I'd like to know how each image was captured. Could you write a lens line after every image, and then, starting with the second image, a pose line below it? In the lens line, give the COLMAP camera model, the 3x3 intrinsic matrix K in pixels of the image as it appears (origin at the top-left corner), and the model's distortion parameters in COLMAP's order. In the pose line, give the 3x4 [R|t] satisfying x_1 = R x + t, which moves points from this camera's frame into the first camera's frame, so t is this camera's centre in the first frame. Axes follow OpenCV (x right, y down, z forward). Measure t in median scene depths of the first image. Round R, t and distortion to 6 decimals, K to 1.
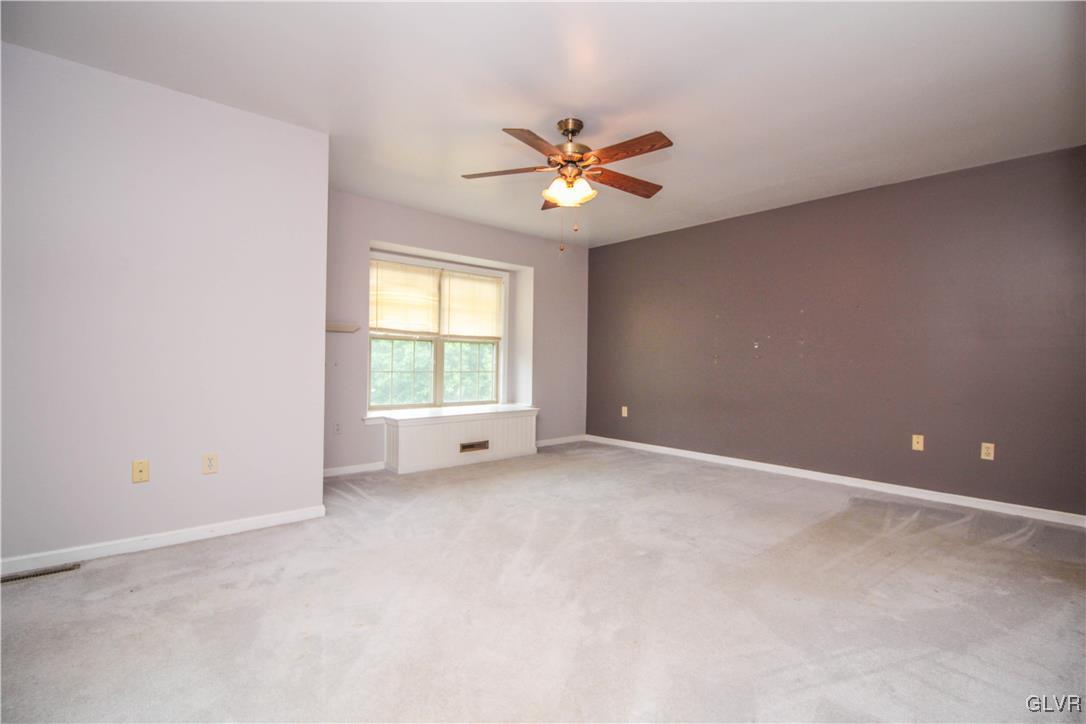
lens RADIAL K [[509.9, 0, 552.3], [0, 509.9, 361.4], [0, 0, 1]] dist [-0.001392, -0.000296]
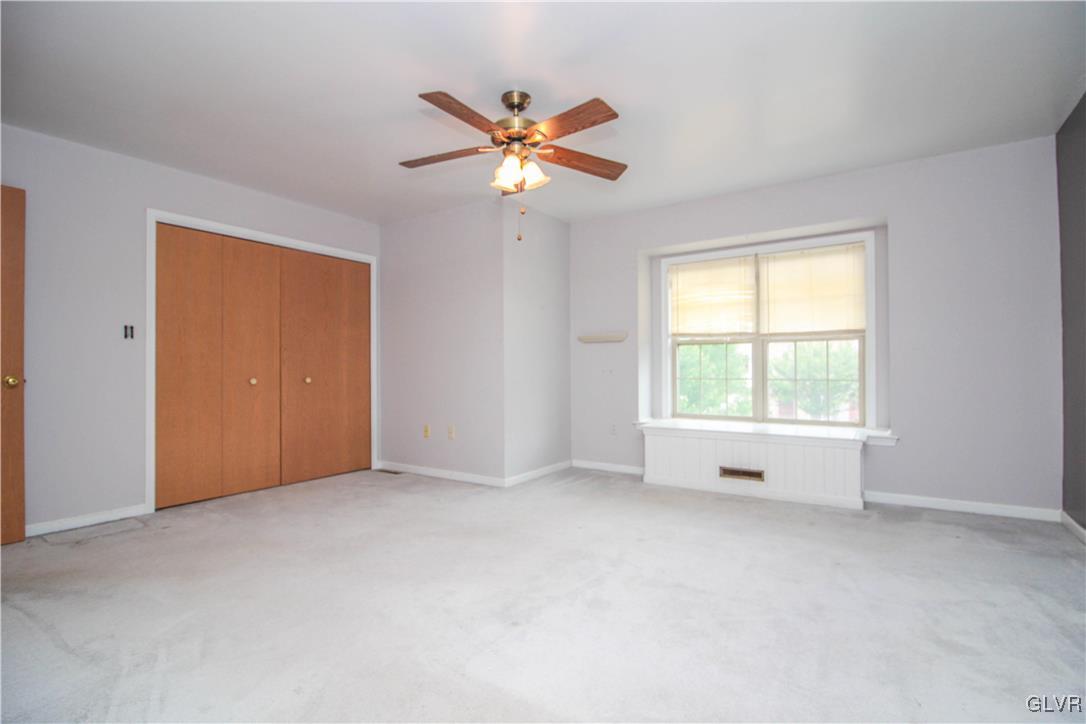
lens RADIAL K [[509.9, 0, 551.0], [0, 509.9, 367.2], [0, 0, 1]] dist [-0.001392, -0.000296]
pose [[0.250463, -0.013760, -0.968028, 0.491421], [0.010995, 0.999875, -0.011368, 0.006497], [0.968064, -0.007797, 0.250583, 0.470777]]
